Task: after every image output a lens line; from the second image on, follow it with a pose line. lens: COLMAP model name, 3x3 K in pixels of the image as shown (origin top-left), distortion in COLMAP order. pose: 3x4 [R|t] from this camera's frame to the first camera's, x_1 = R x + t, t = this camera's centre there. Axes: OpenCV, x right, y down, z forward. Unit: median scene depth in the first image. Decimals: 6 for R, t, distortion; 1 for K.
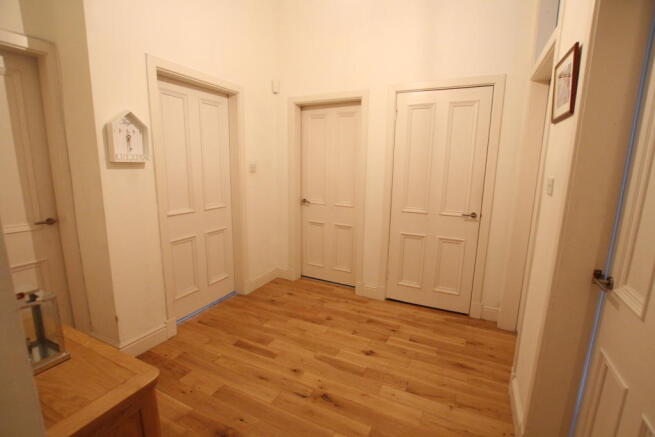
lens RADIAL K [[299.5, 0, 328.8], [0, 299.5, 221.8], [0, 0, 1]] dist [-0.037424, -0.000023]
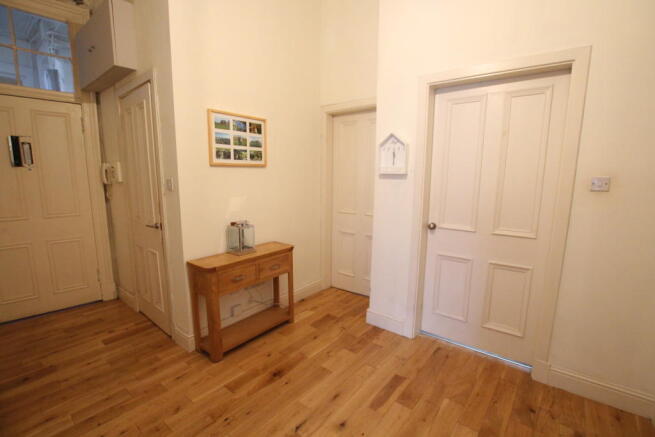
lens RADIAL K [[299.5, 0, 328.8], [0, 299.5, 221.8], [0, 0, 1]] dist [-0.037424, -0.000023]
pose [[-0.226998, 0.128080, -0.965436, 0.601339], [-0.189794, 0.966490, 0.172845, -0.167682], [0.955223, 0.222469, -0.195083, 0.997631]]
